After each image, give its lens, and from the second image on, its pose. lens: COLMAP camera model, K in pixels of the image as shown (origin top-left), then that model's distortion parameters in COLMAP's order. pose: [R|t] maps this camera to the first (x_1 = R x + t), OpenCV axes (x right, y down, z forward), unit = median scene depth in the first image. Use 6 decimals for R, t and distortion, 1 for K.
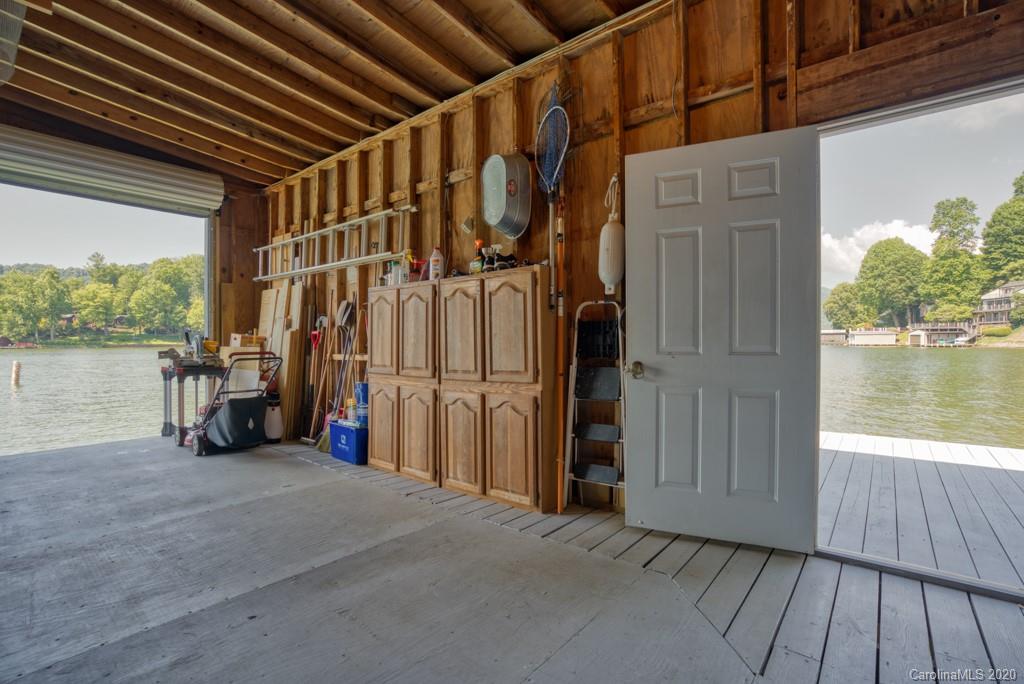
lens RADIAL K [[483.3, 0, 503.4], [0, 483.3, 353.3], [0, 0, 1]] dist [-0.034234, 0.012555]
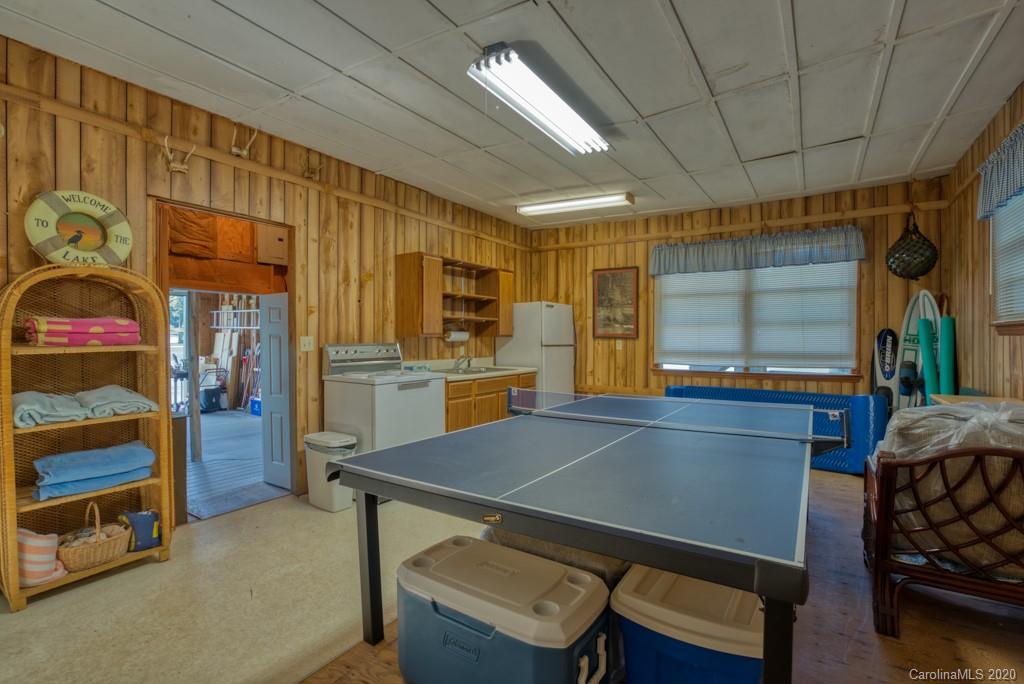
lens RADIAL K [[483.3, 0, 512.2], [0, 483.3, 340.1], [0, 0, 1]] dist [-0.034234, 0.012555]
pose [[0.991283, 0.005130, 0.131647, 0.953712], [-0.003283, 0.999893, -0.014244, -0.184121], [-0.131706, 0.013687, 0.991194, -2.382211]]
